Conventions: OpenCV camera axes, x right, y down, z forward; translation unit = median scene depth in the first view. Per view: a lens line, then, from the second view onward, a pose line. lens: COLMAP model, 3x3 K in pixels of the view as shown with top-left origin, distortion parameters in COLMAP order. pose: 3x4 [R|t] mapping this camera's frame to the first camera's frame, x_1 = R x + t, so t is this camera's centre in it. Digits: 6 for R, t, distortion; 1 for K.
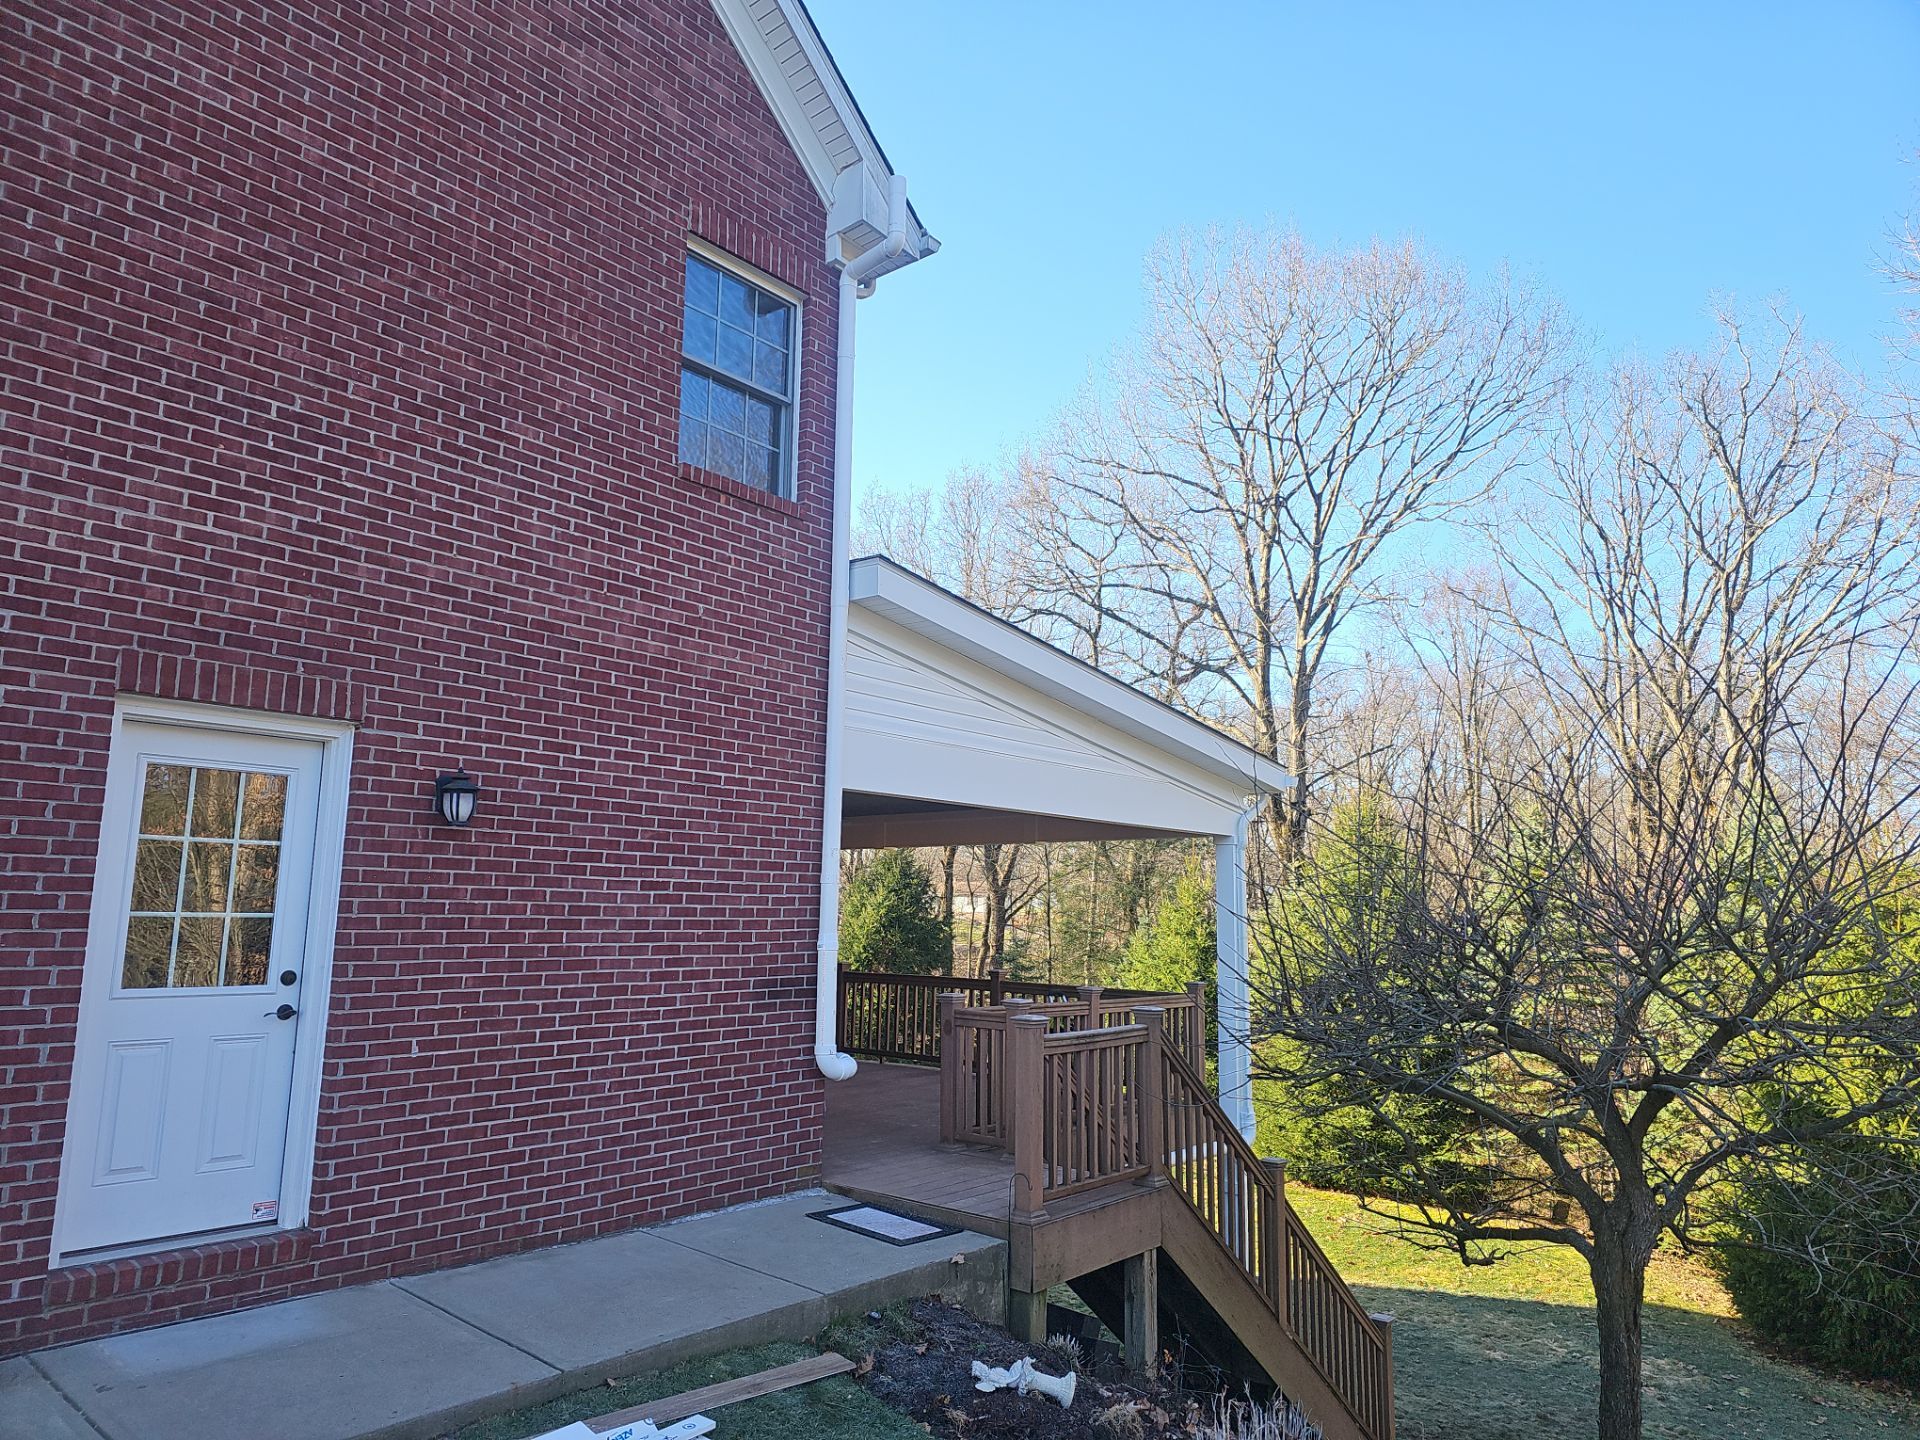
lens RADIAL K [[1307.3, 0, 960.2], [0, 1307.3, 740.5], [0, 0, 1]] dist [0.083887, -0.096819]
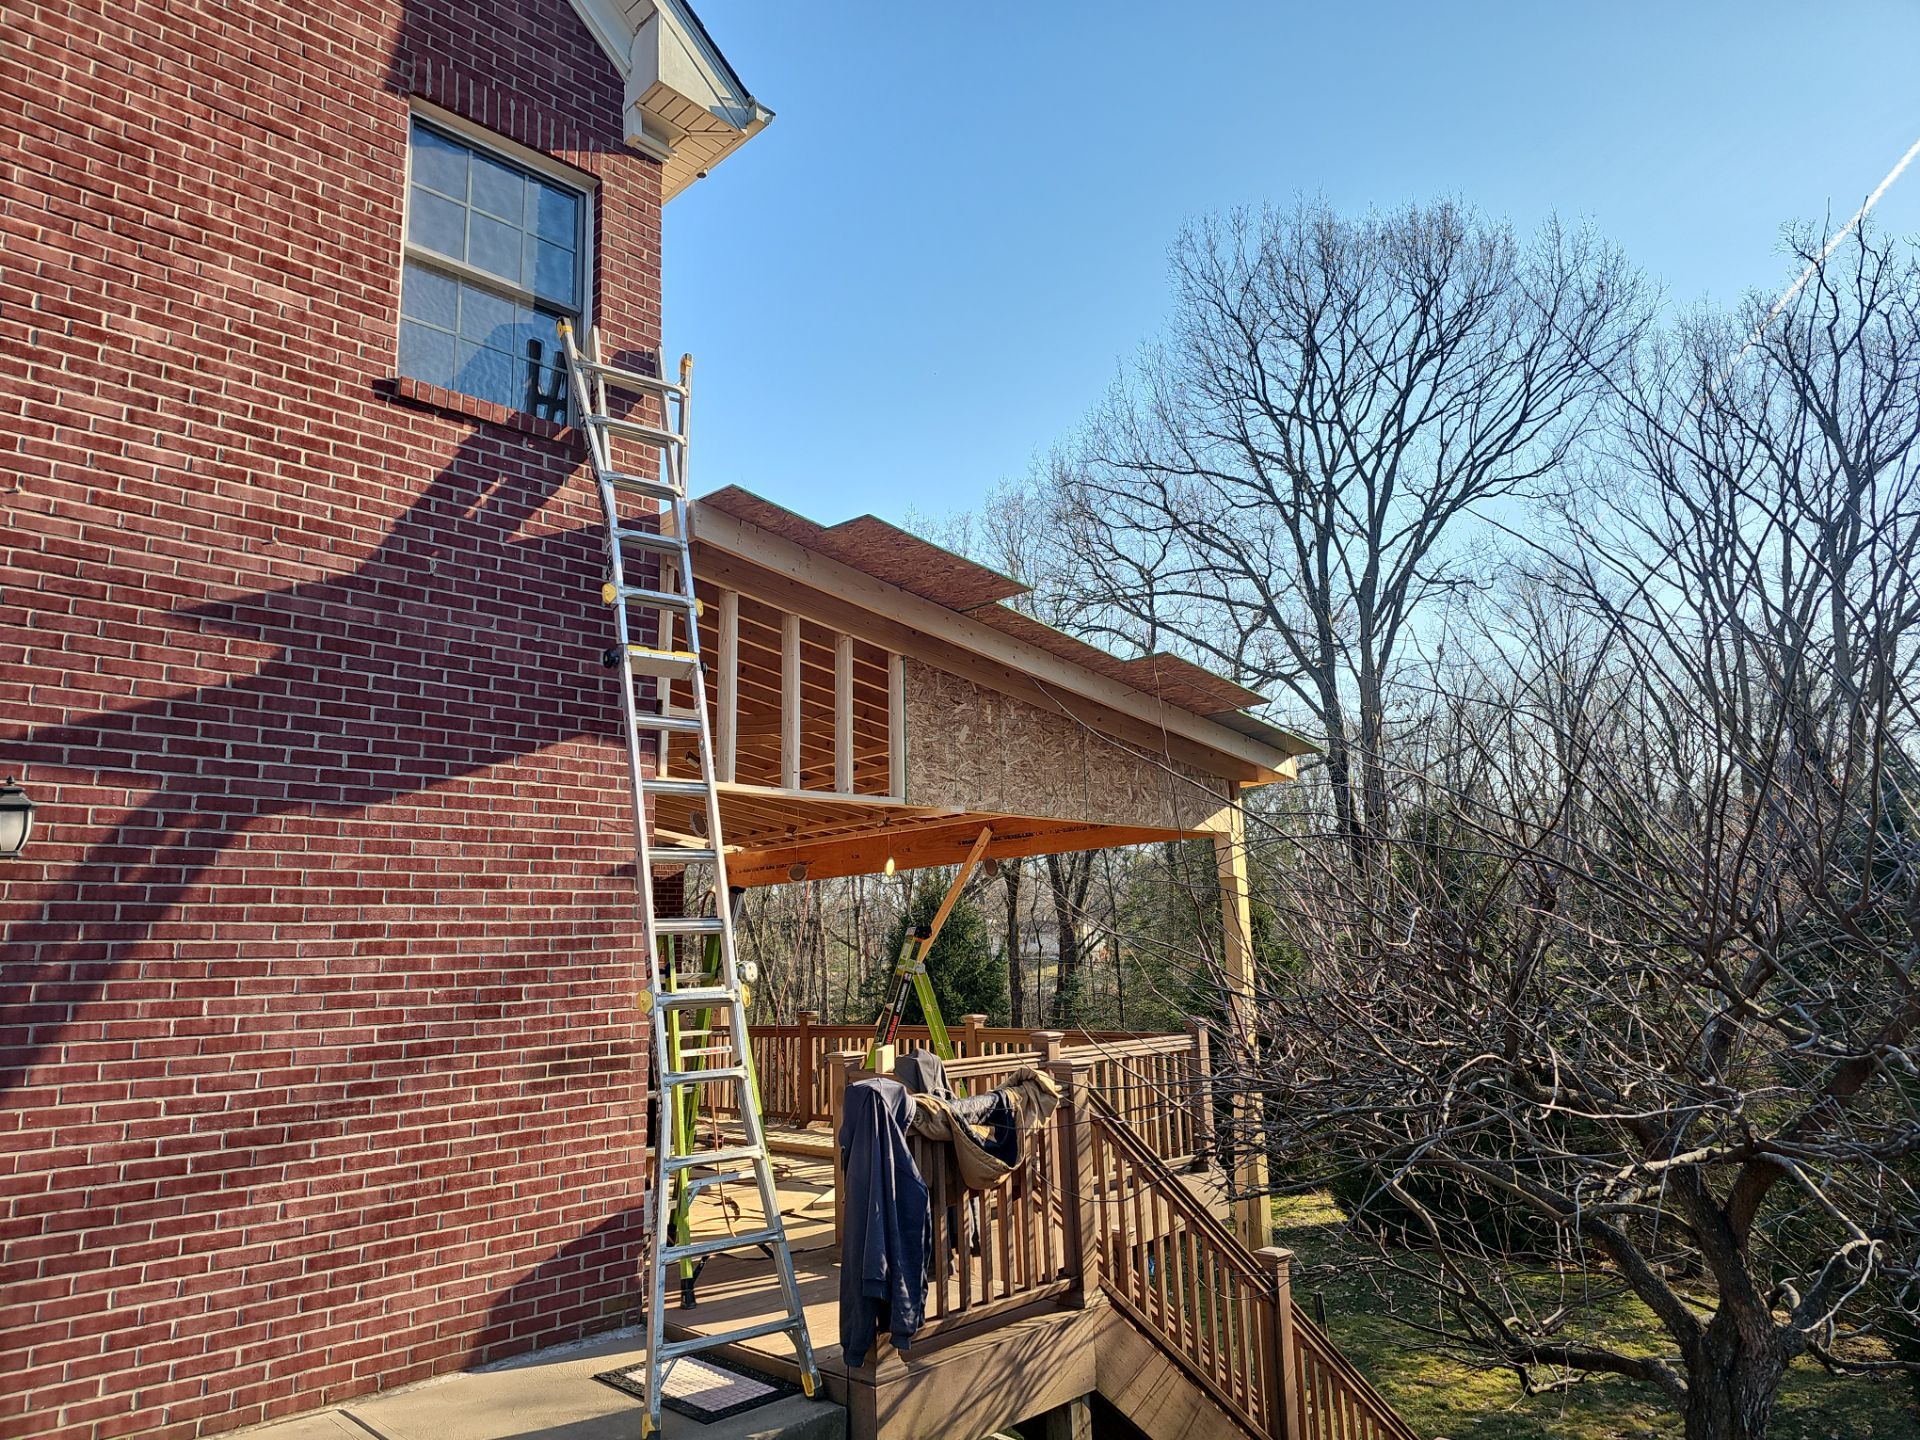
lens RADIAL K [[1292.4, 0, 983.8], [0, 1292.4, 718.4], [0, 0, 1]] dist [0.070411, -0.073509]
pose [[0.996532, -0.058065, -0.059596, 0.154802], [0.055125, 0.997234, -0.049847, 0.042591], [0.062326, 0.046389, 0.996977, 0.253159]]
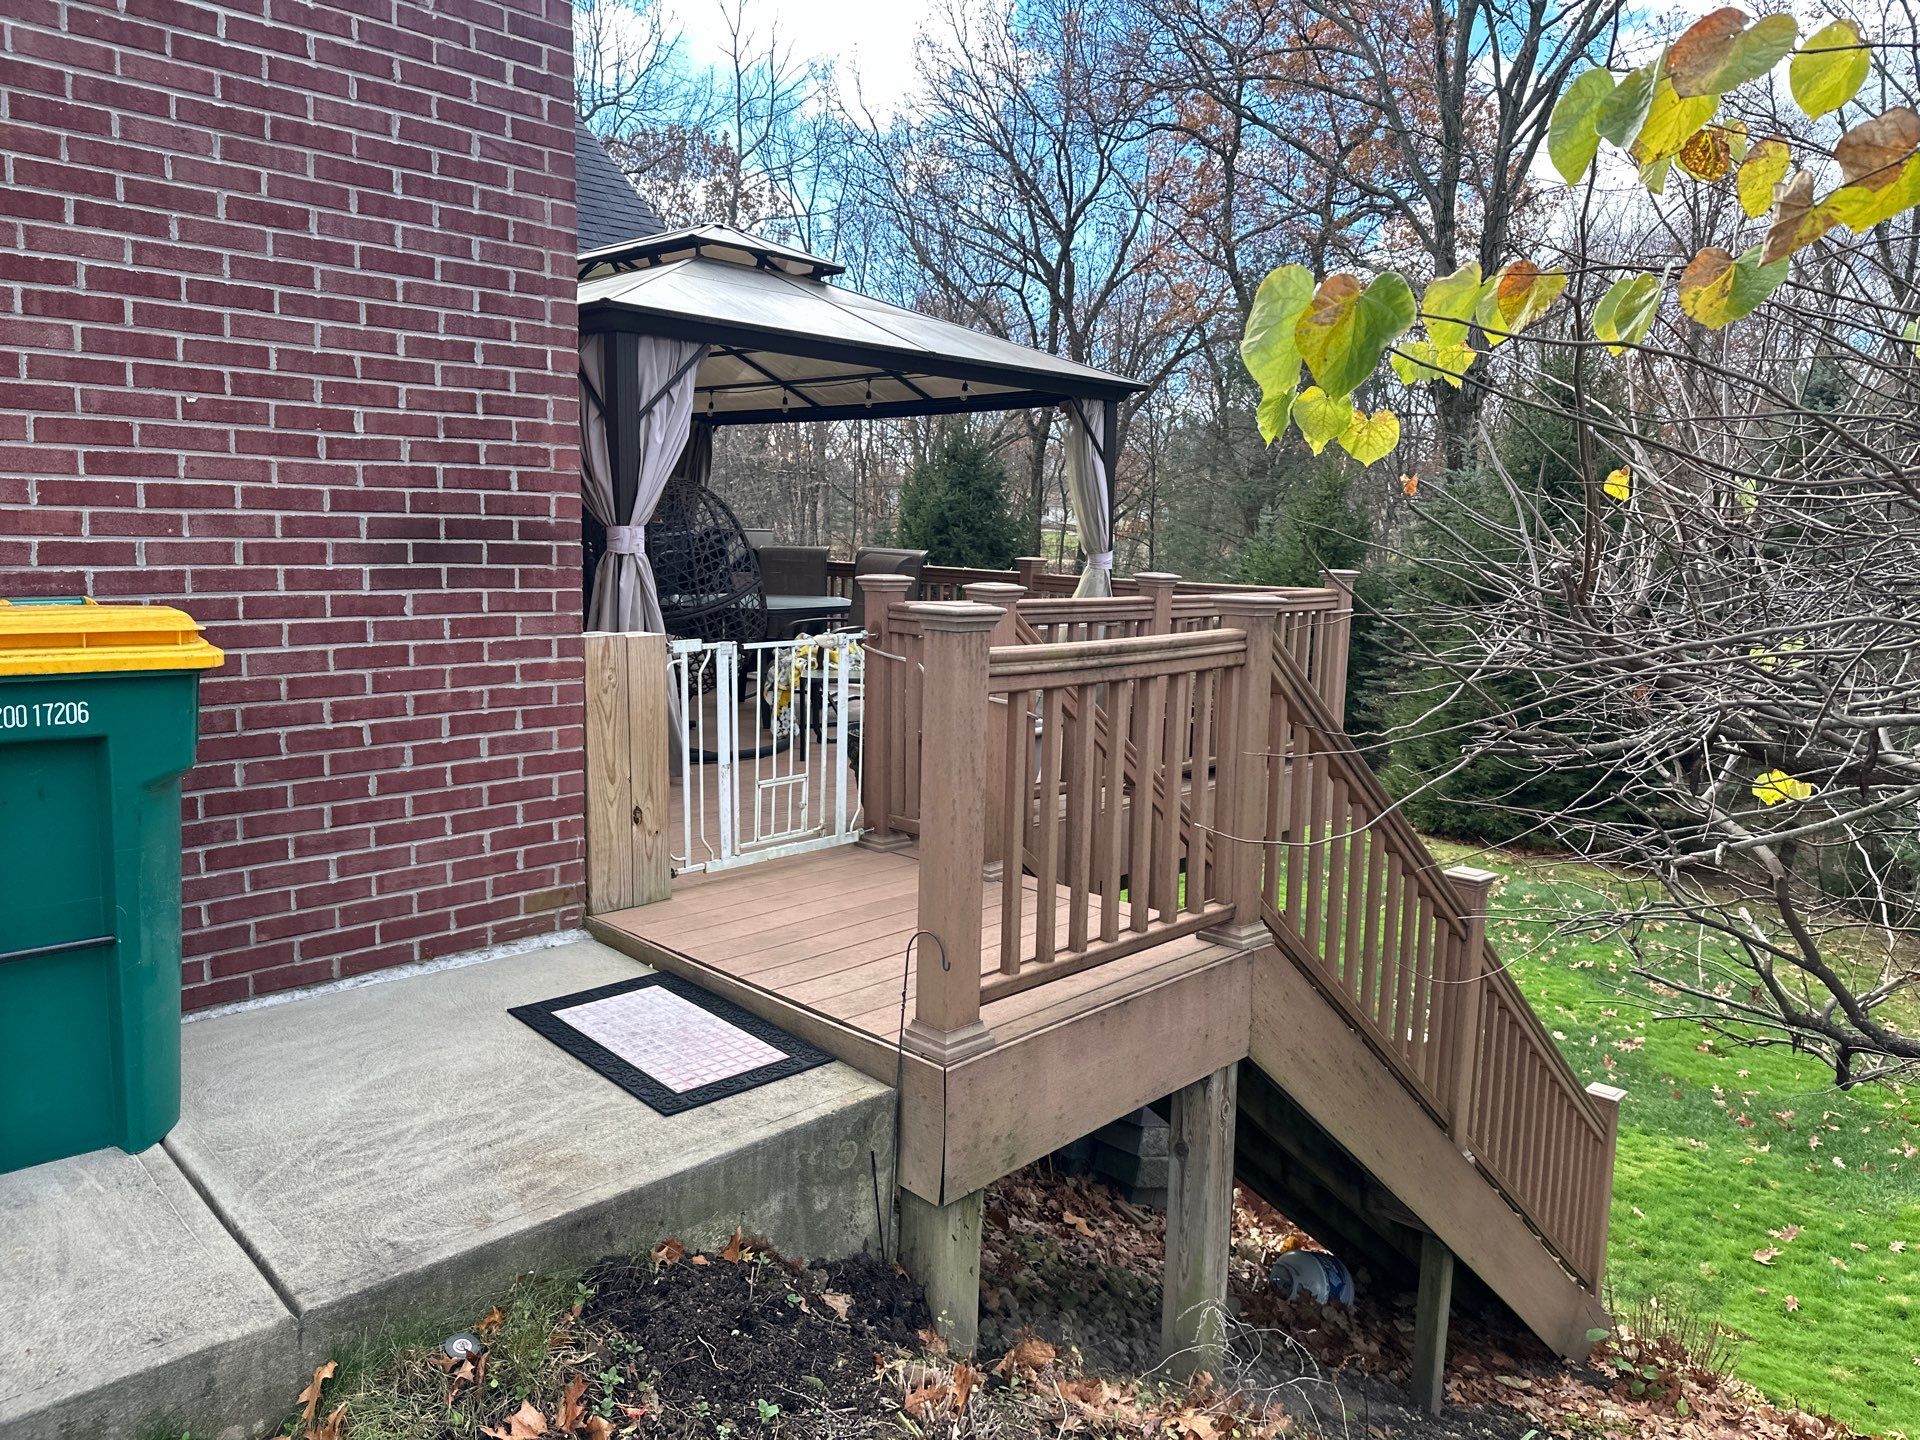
lens RADIAL K [[1319.9, 0, 961.2], [0, 1319.9, 707.0], [0, 0, 1]] dist [0.046086, -0.041509]
pose [[0.995913, 0.019608, -0.088160, 0.085295], [0.004038, 0.965506, 0.260351, 0.122272], [0.090224, -0.259643, 0.961481, 0.541358]]
